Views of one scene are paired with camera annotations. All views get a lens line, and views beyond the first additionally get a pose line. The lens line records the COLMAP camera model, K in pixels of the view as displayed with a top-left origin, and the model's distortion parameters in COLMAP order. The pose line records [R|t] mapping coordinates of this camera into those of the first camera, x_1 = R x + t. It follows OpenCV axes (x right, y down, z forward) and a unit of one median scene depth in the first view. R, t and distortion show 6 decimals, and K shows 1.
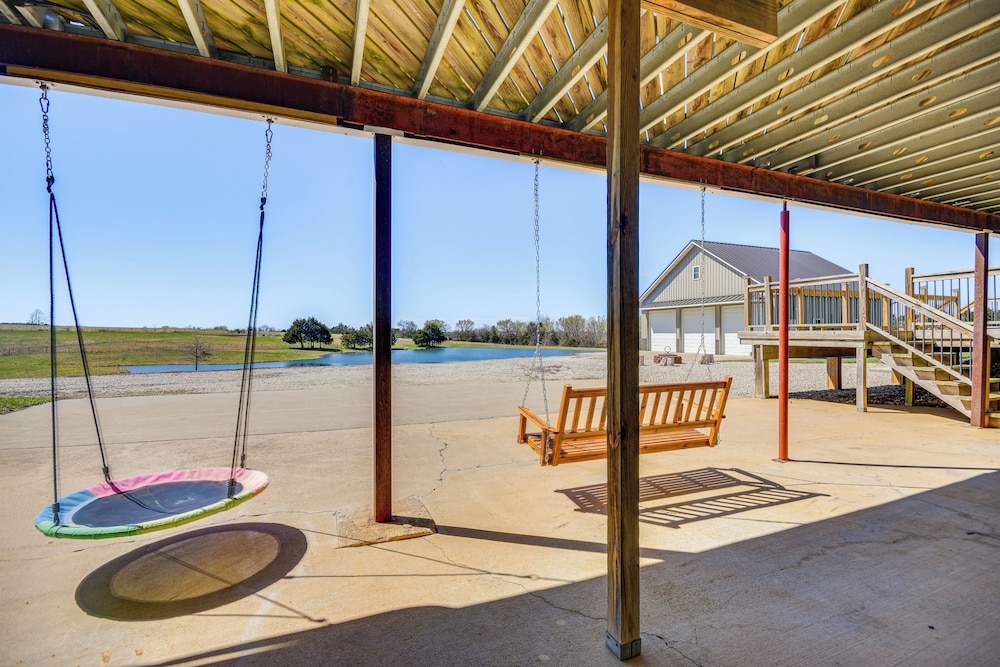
lens RADIAL K [[446.3, 0, 500.0], [0, 446.3, 333.5], [0, 0, 1]] dist [0.000611, -0.000239]
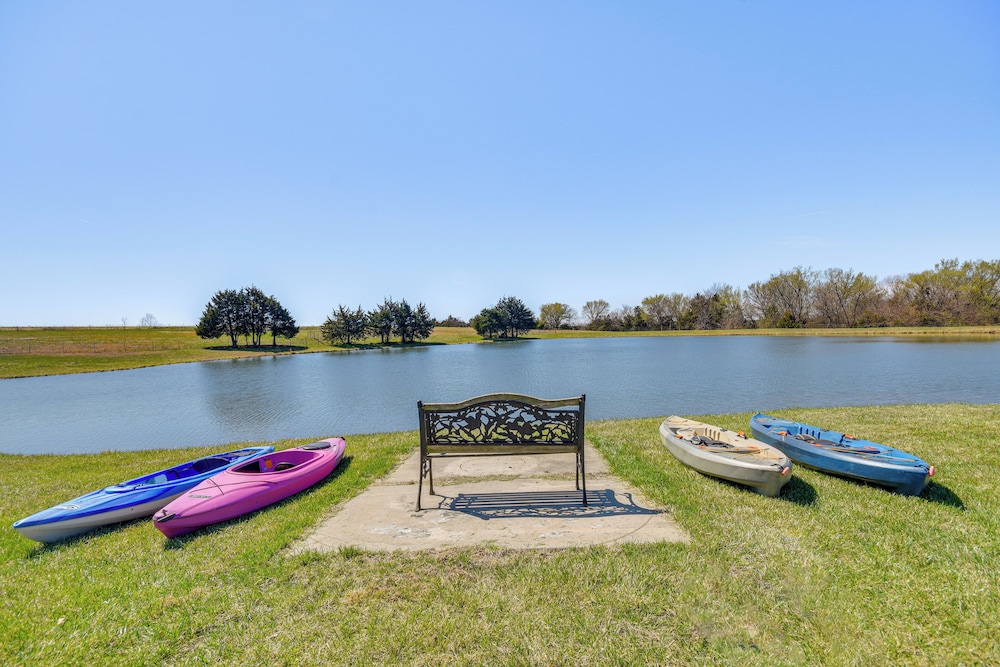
lens RADIAL K [[446.3, 0, 500.0], [0, 446.3, 333.5], [0, 0, 1]] dist [0.000611, -0.000239]
pose [[0.941542, -0.034725, -0.335100, 0.017644], [0.038240, 0.999261, 0.003895, 0.015611], [0.334717, -0.016482, 0.942174, 0.348583]]
